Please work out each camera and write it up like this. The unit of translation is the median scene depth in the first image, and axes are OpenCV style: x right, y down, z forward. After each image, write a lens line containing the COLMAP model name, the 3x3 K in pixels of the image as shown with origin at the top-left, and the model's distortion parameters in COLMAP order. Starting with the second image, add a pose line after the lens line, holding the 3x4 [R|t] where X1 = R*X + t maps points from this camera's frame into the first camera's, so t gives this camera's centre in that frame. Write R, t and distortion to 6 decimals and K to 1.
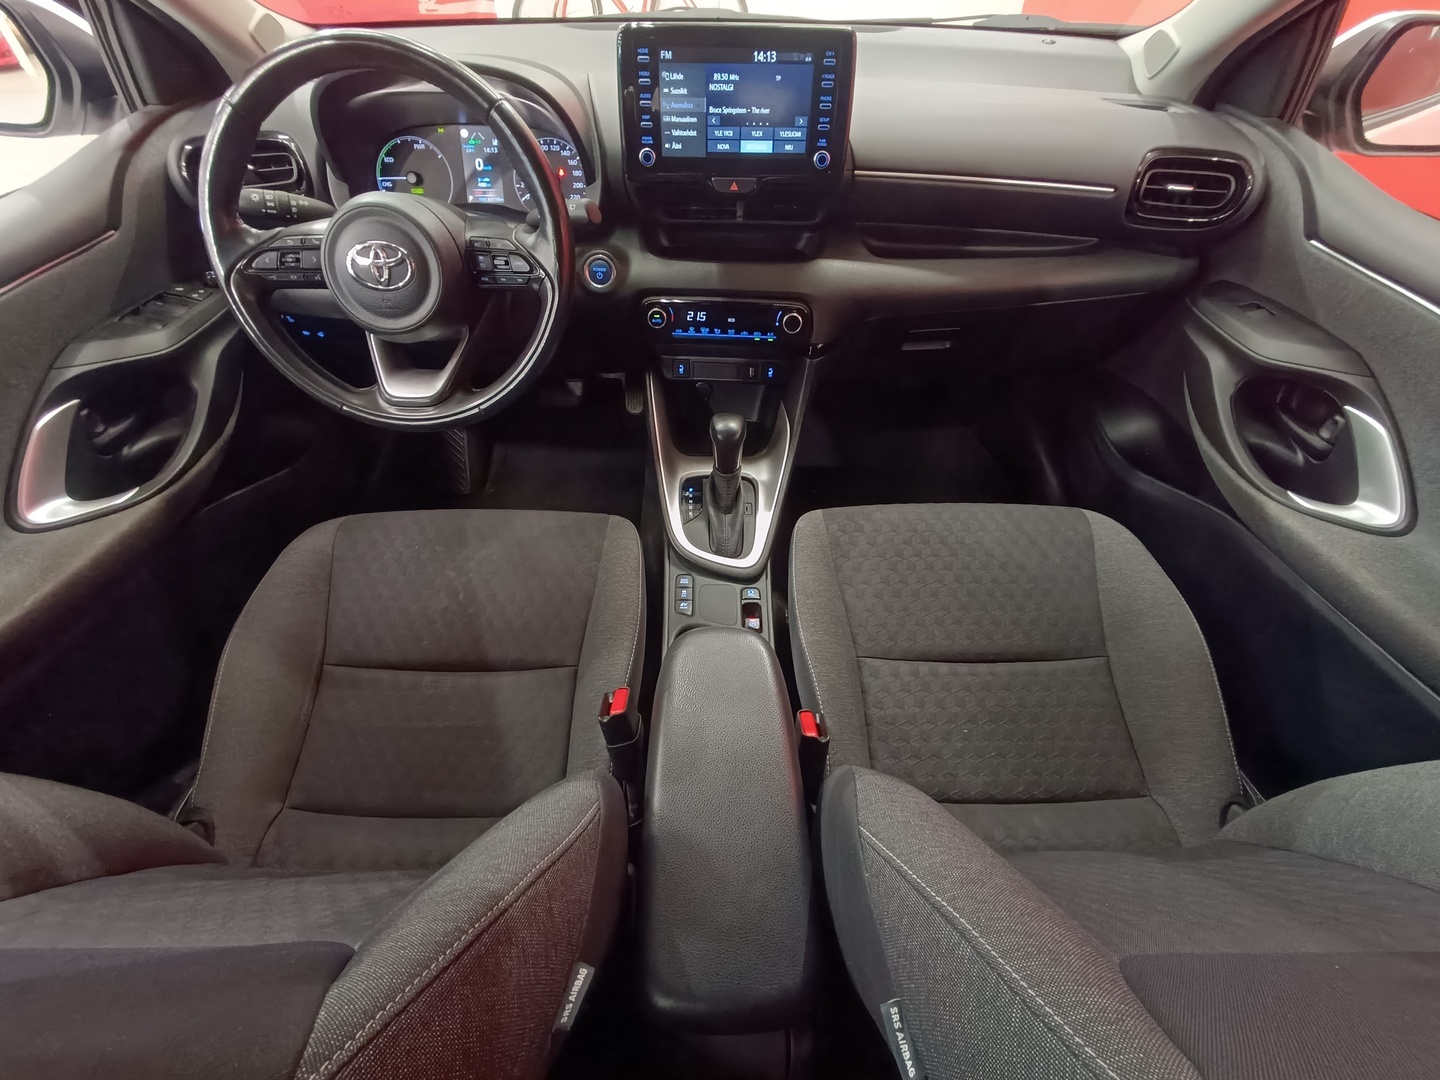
lens RADIAL K [[658.9, 0, 721.4], [0, 658.9, 549.7], [0, 0, 1]] dist [-0.003725, 0.002324]
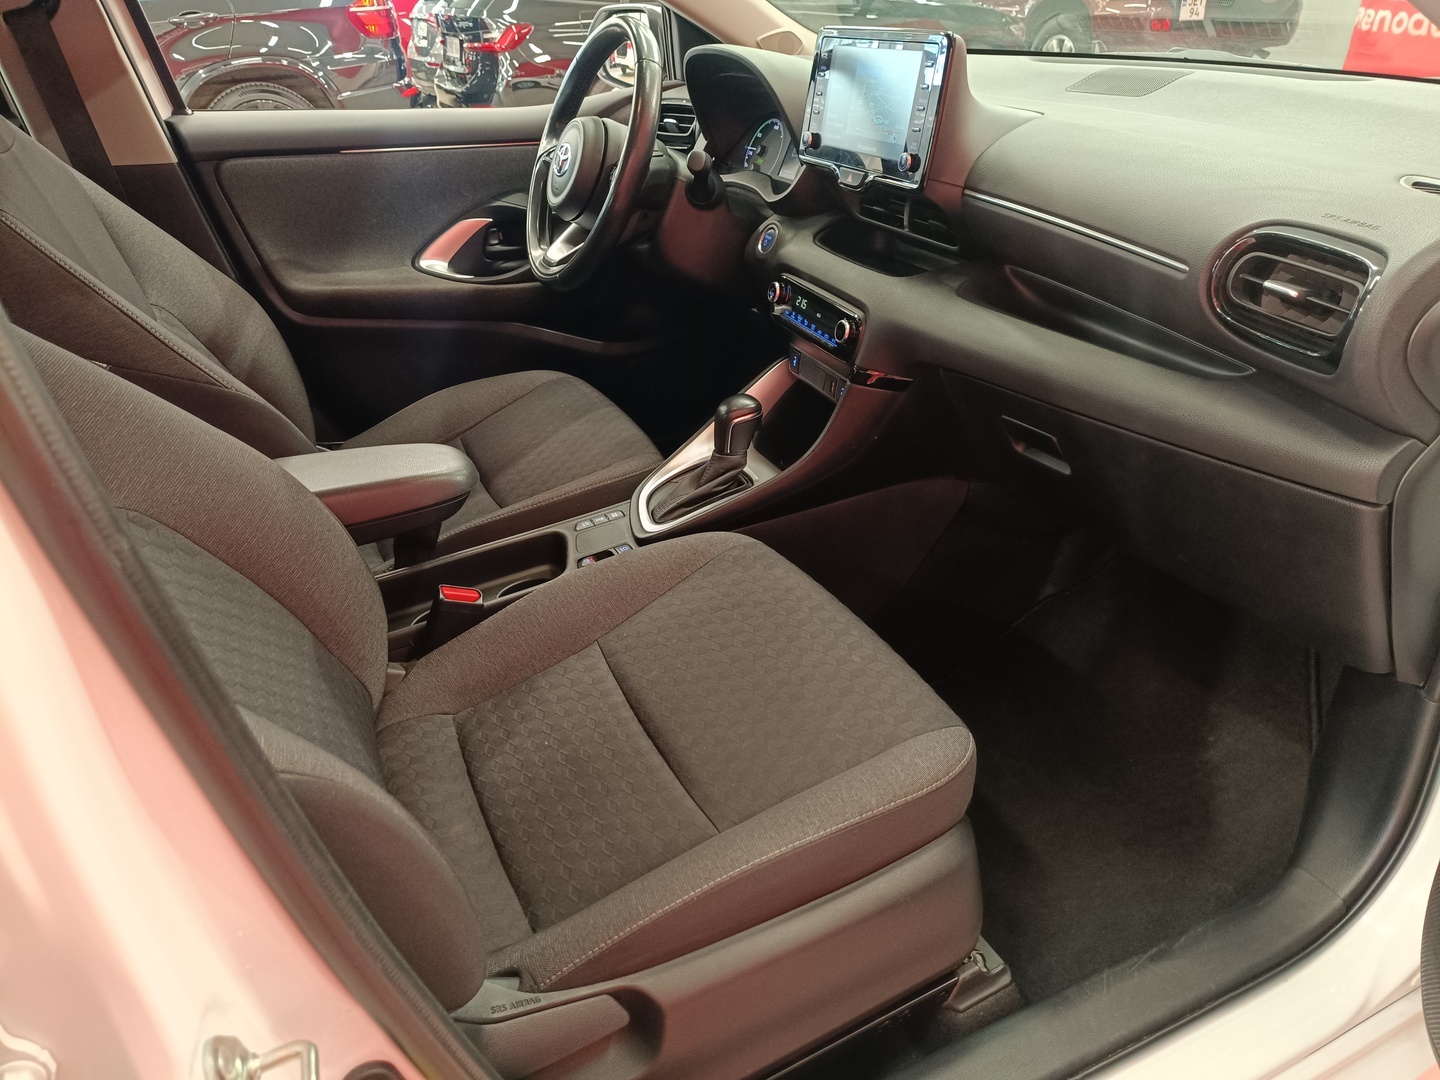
lens RADIAL K [[996.4, 0, 717.2], [0, 996.4, 550.9], [0, 0, 1]] dist [0.002596, -0.005456]
pose [[0.411466, 0.428606, -0.804359, 1.286213], [-0.630795, 0.770930, 0.088113, -0.144800], [0.657870, 0.471130, 0.587574, 0.283096]]
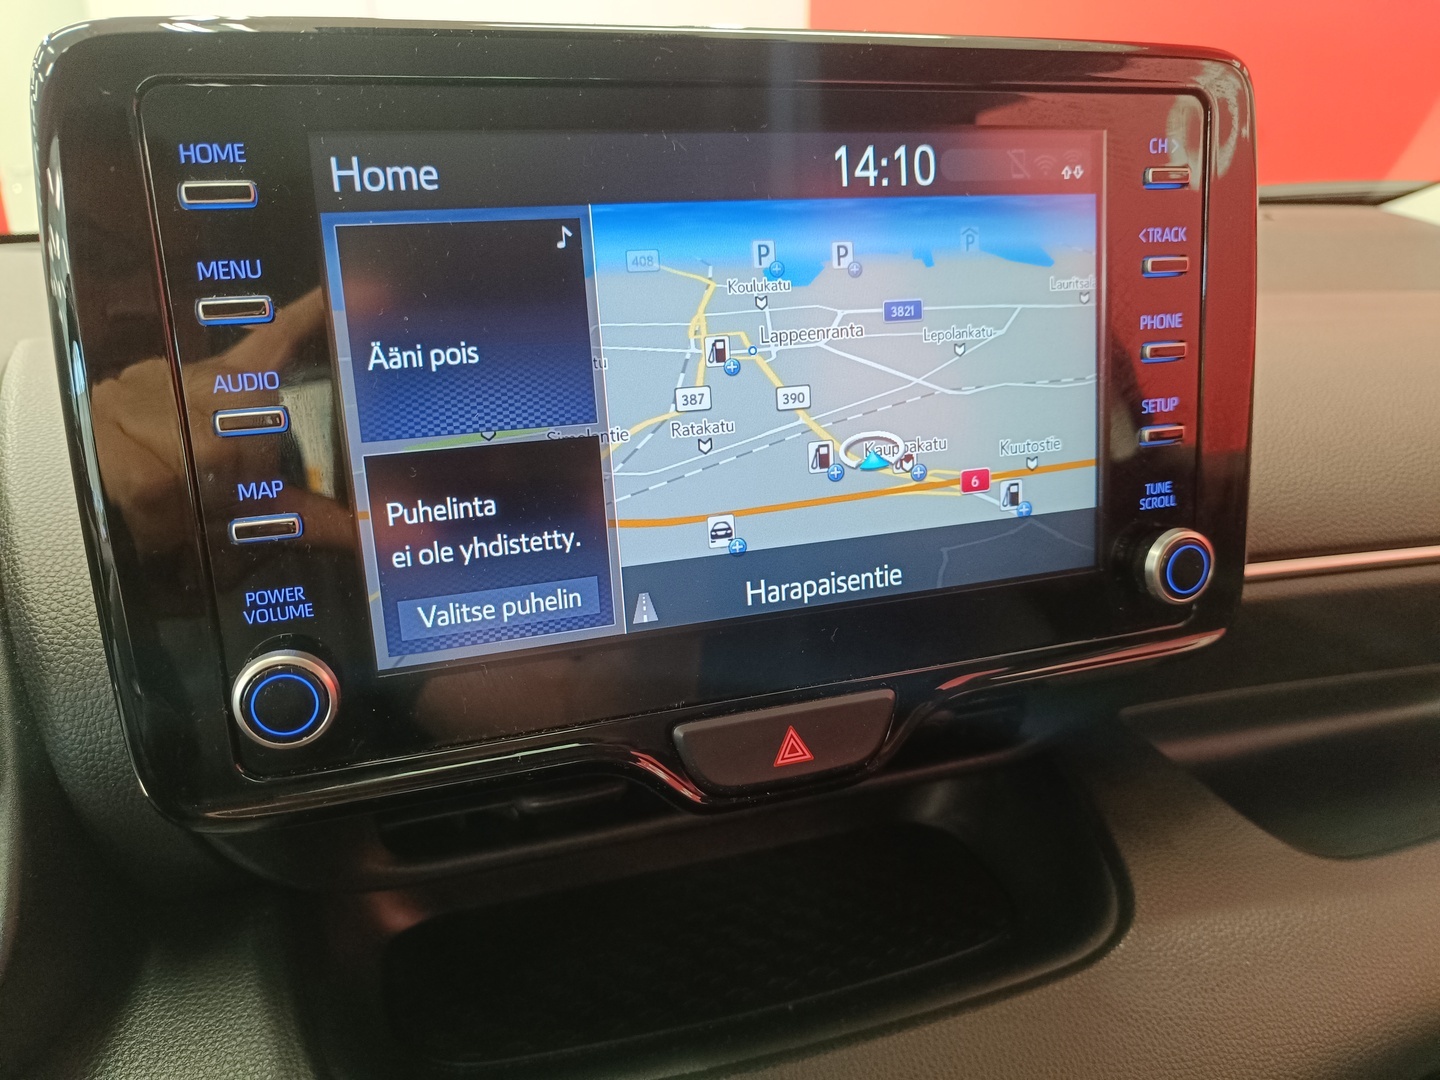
lens RADIAL K [[996.4, 0, 705.3], [0, 996.4, 530.2], [0, 0, 1]] dist [0.002596, -0.005456]
pose [[0.955470, -0.124491, 0.267544, -0.070543], [0.232815, 0.875106, -0.424248, -0.481965], [-0.181314, 0.467645, 0.865121, 0.716841]]
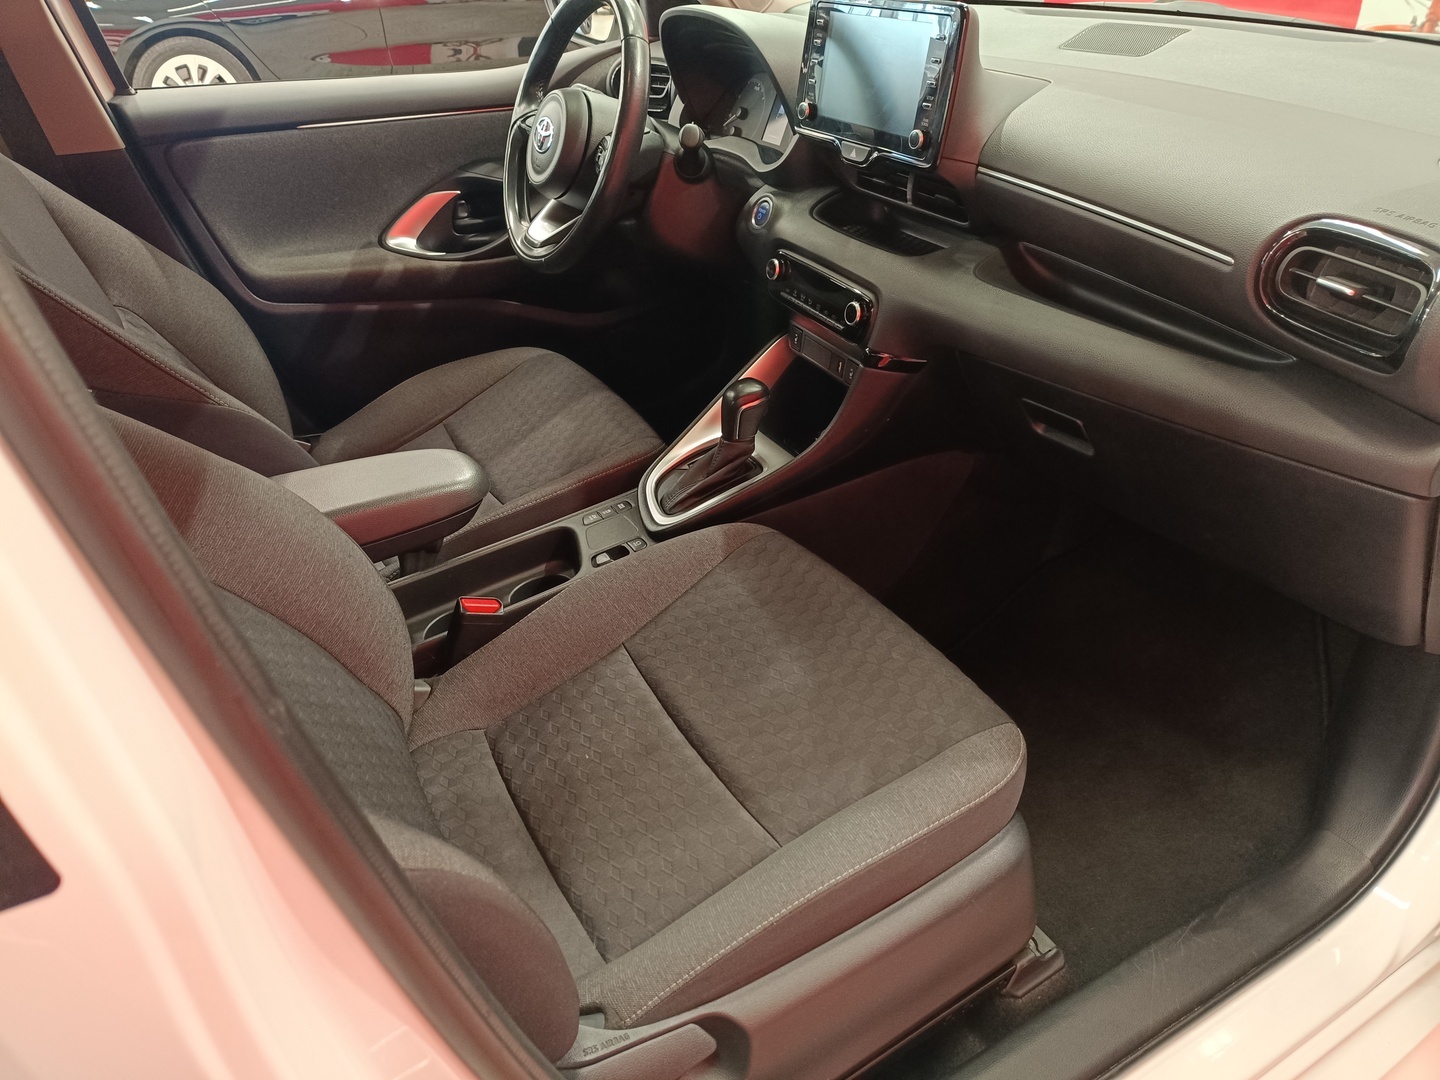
lens RADIAL K [[996.4, 0, 715.2], [0, 996.4, 545.7], [0, 0, 1]] dist [0.002596, -0.005456]
pose [[0.475338, 0.453900, -0.753677, 1.190315], [-0.594994, 0.796886, 0.104666, -0.146237], [0.648103, 0.398681, 0.648858, 0.191971]]
